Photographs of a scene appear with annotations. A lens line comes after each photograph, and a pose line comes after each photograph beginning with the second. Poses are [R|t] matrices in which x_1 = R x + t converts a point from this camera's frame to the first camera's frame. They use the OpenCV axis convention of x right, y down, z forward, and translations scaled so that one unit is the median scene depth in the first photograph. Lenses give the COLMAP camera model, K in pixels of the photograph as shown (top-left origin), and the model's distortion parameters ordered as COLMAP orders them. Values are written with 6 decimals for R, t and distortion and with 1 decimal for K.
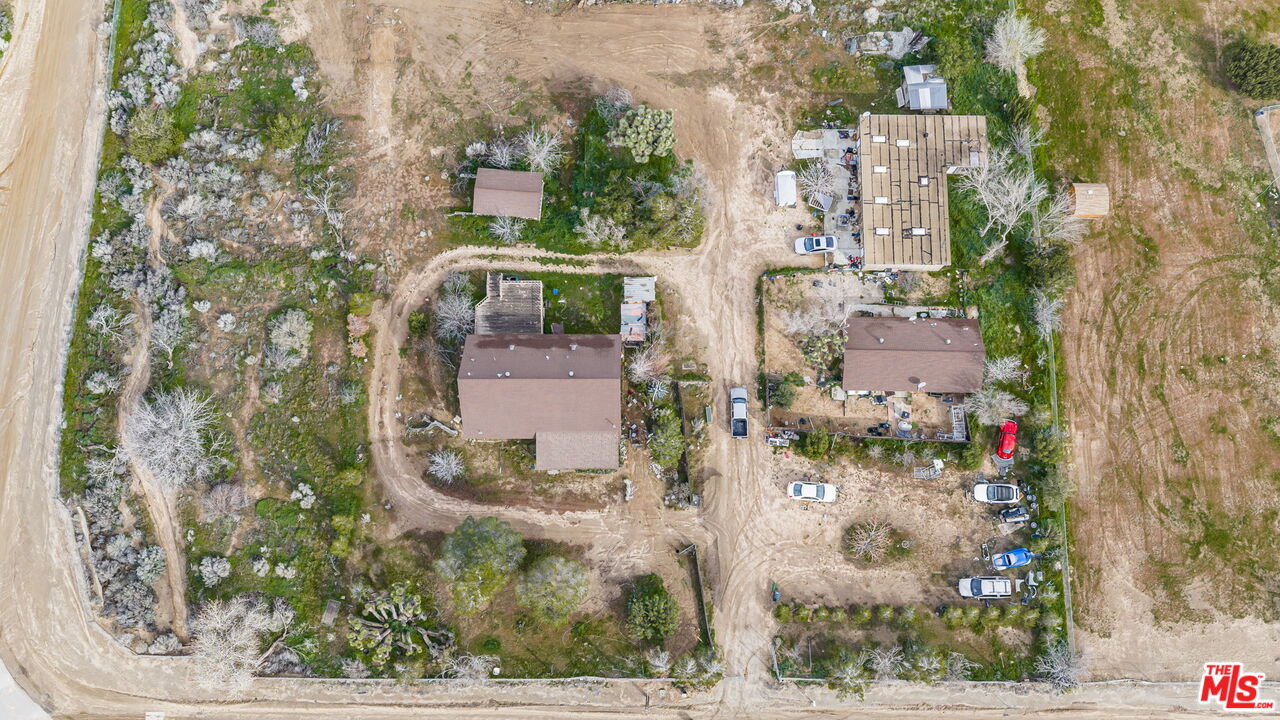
lens RADIAL K [[1052.7, 0, 640.0], [0, 1052.7, 360.0], [0, 0, 1]] dist [0.002103, -0.001618]
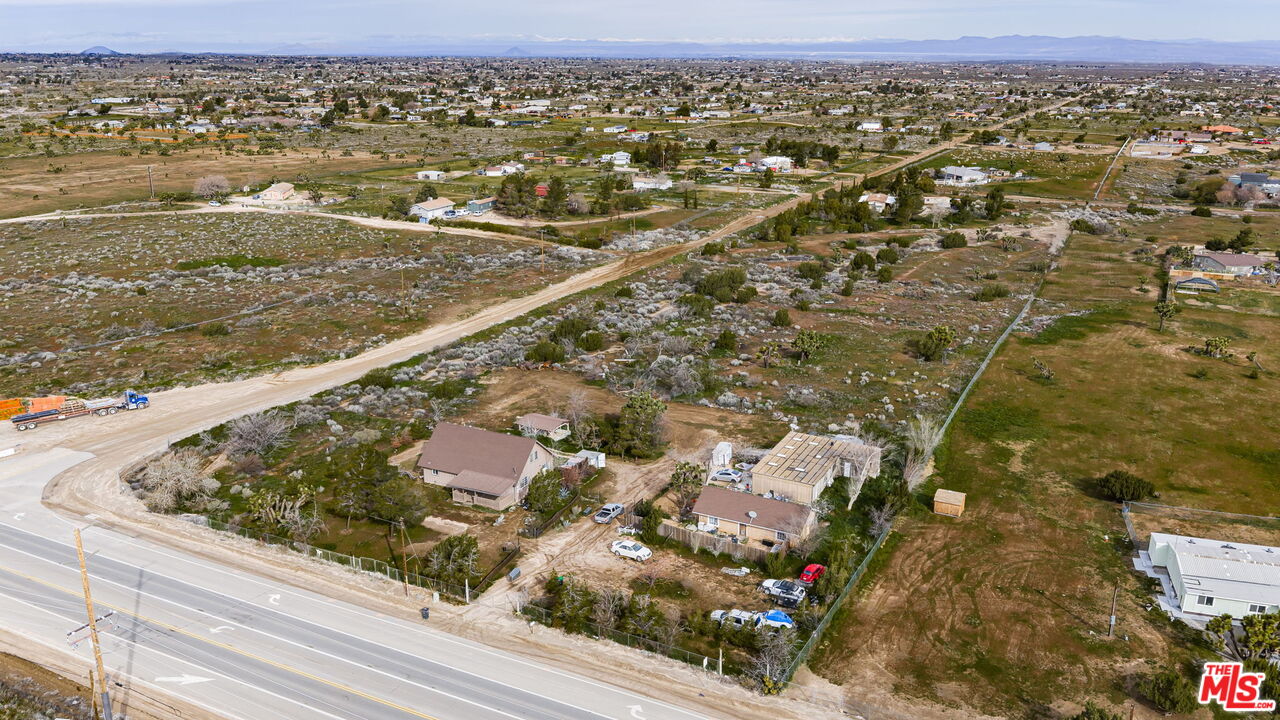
lens RADIAL K [[1052.7, 0, 640.0], [0, 1052.7, 360.0], [0, 0, 1]] dist [0.002103, -0.001618]
pose [[0.892104, 0.126062, -0.433889, 0.636924], [-0.443473, 0.428150, -0.787413, 0.925393], [0.086507, 0.894872, 0.437859, 0.305787]]
